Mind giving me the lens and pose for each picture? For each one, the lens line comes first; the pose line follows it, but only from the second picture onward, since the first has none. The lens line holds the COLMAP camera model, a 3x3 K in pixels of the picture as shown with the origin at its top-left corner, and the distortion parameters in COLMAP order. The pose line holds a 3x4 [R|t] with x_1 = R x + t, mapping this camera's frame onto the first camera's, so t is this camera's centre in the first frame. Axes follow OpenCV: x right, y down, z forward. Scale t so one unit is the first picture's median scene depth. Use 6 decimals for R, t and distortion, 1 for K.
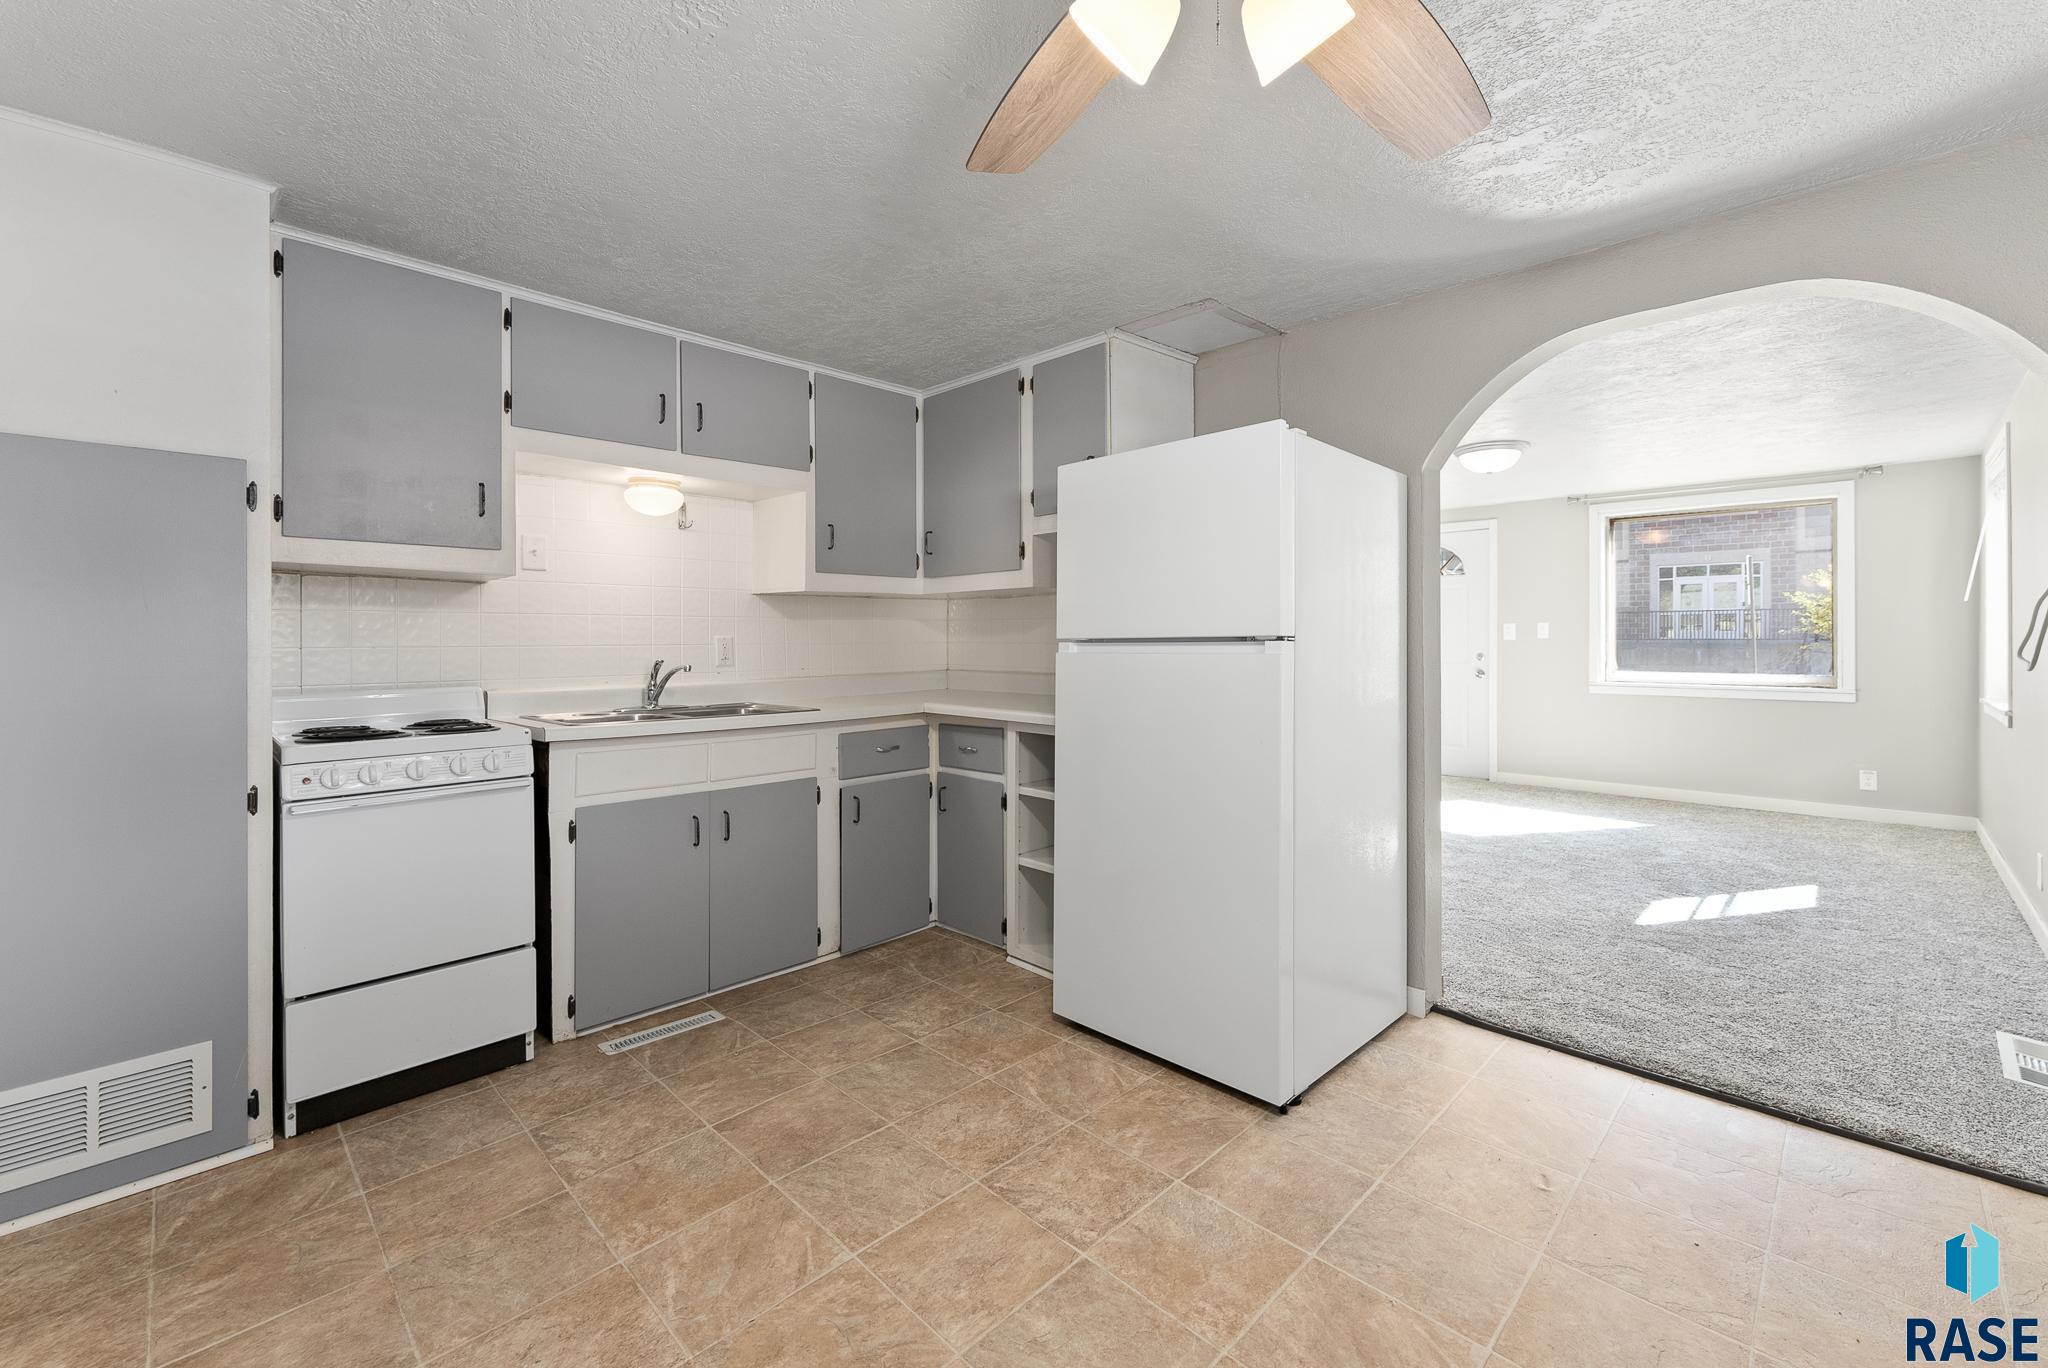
lens RADIAL K [[863.9, 0, 1044.1], [0, 863.9, 655.9], [0, 0, 1]] dist [0.004491, -0.000806]
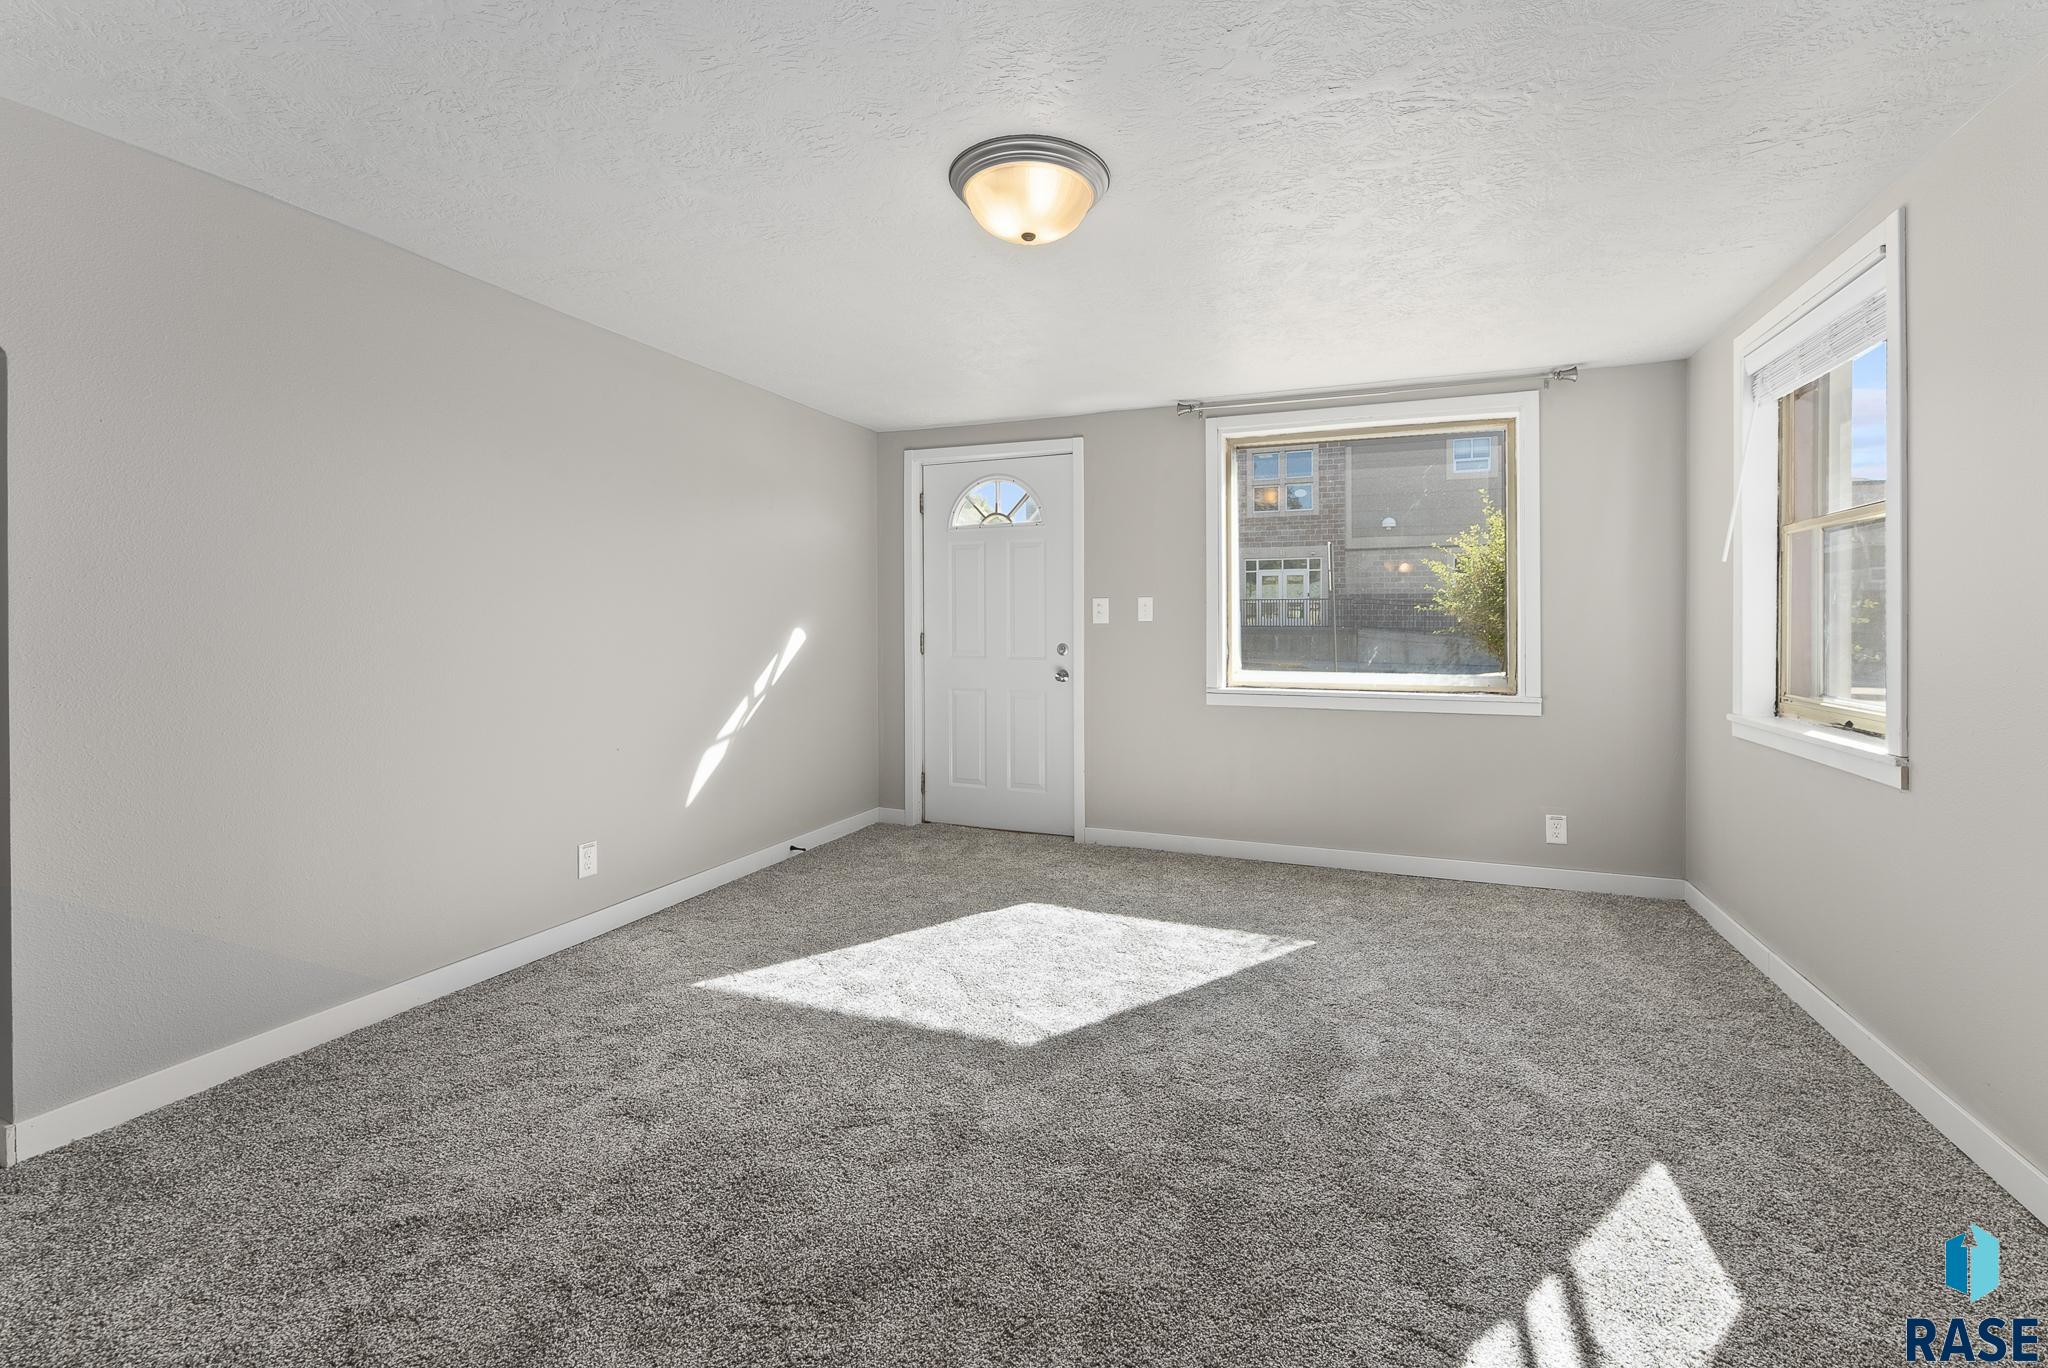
lens RADIAL K [[863.9, 0, 1073.8], [0, 863.9, 647.3], [0, 0, 1]] dist [0.004491, -0.000806]
pose [[0.909523, -0.007425, 0.415588, 0.265387], [0.004769, 0.999961, 0.007427, -0.006192], [-0.415627, -0.004773, 0.909523, 0.445448]]
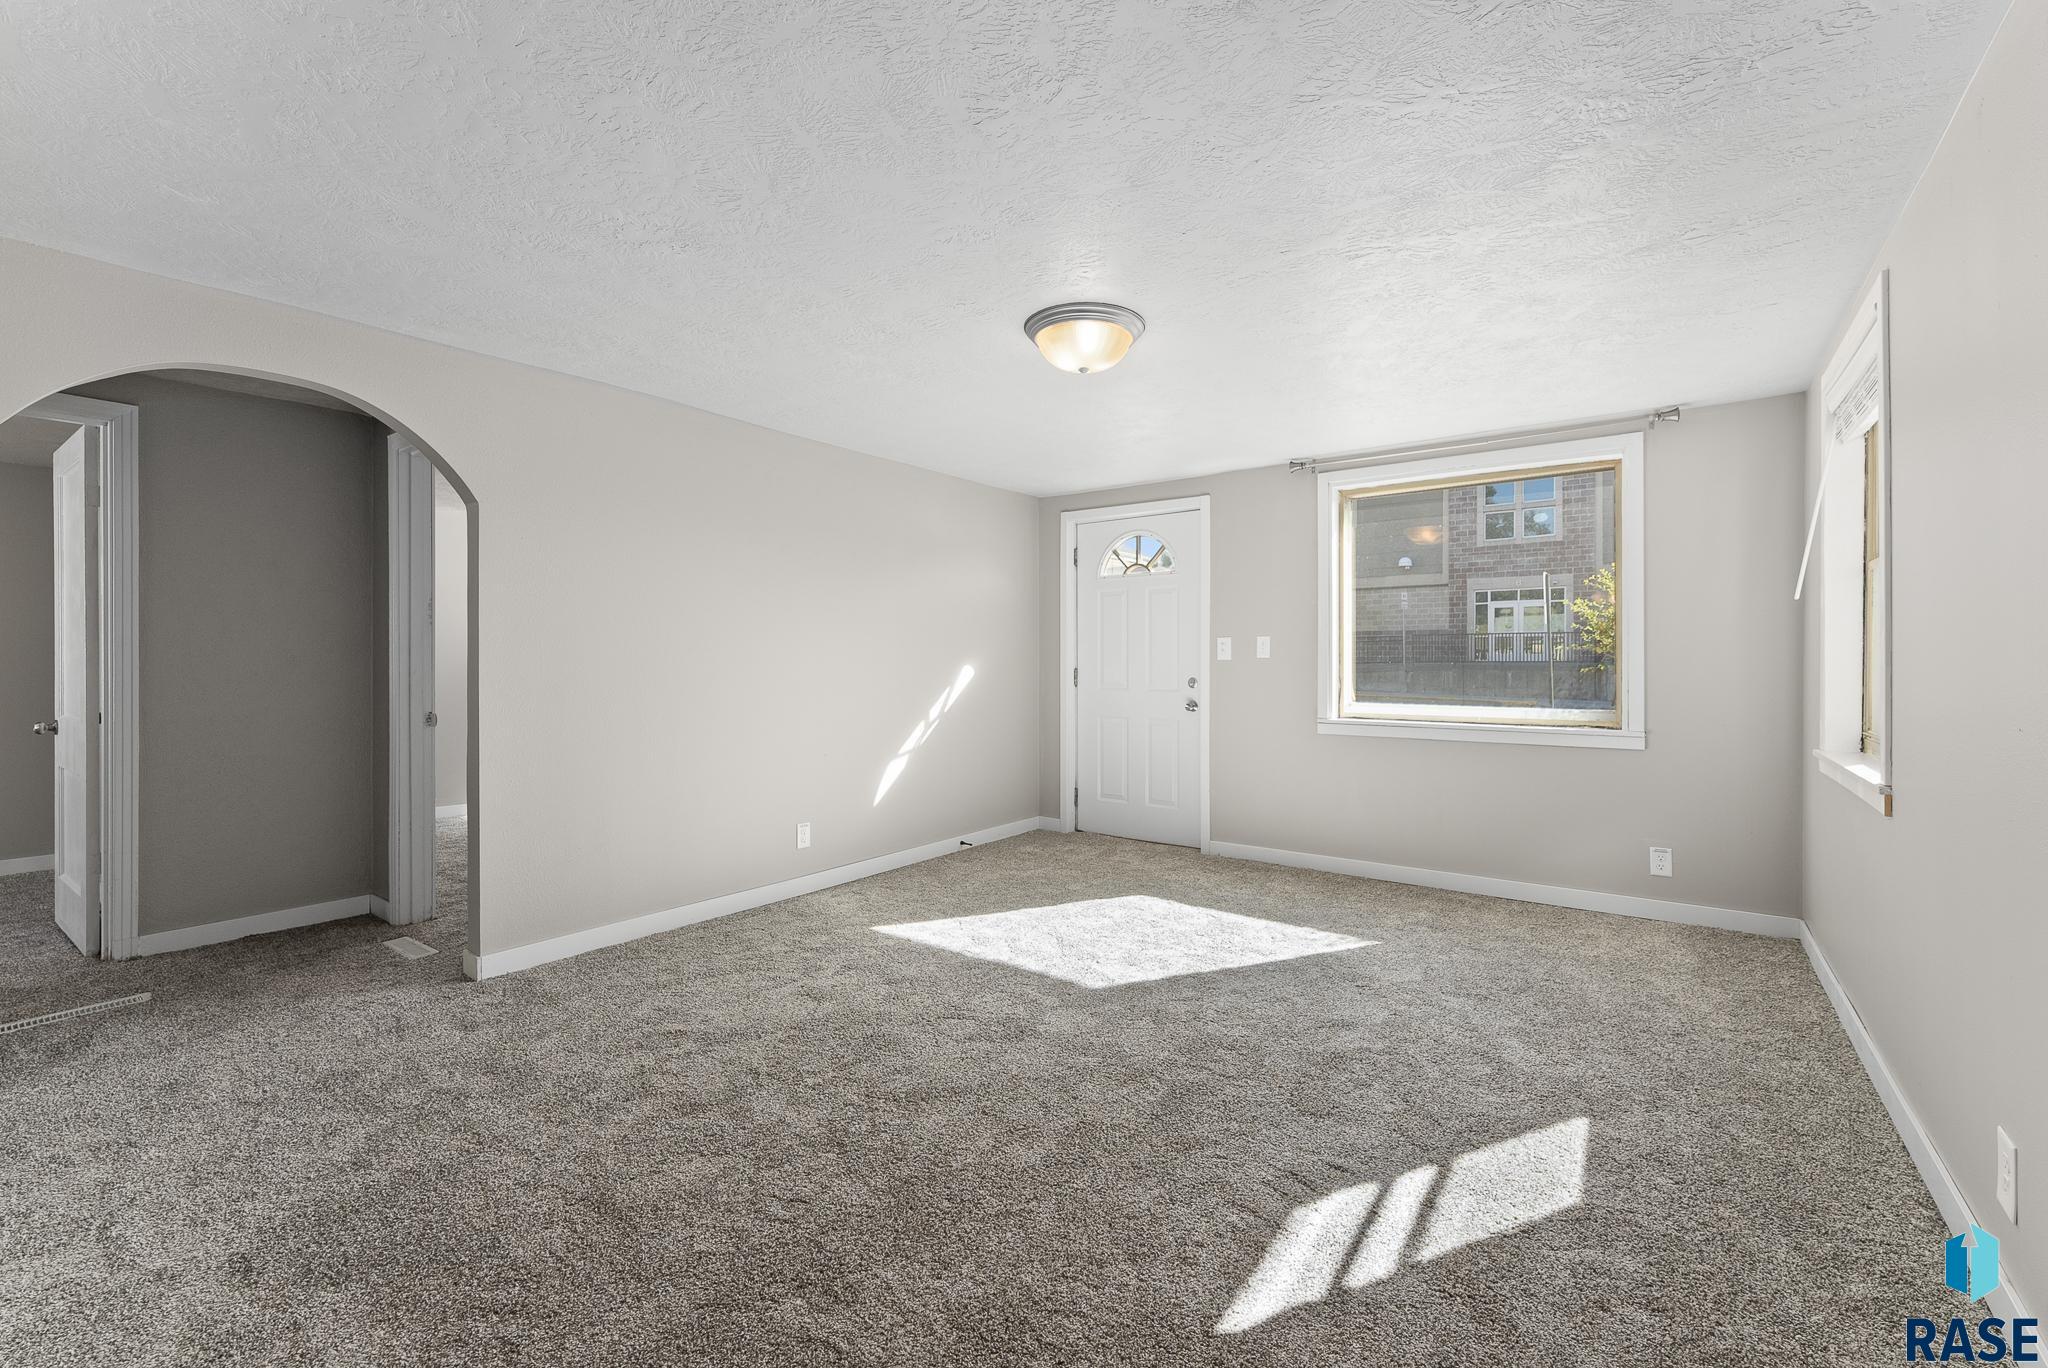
lens RADIAL K [[863.9, 0, 1078.4], [0, 863.9, 678.0], [0, 0, 1]] dist [0.004491, -0.000806]
pose [[0.984586, -0.001291, 0.174894, 0.305287], [0.001168, 0.999999, 0.000806, -0.004539], [-0.174895, -0.000590, 0.984587, 0.329162]]
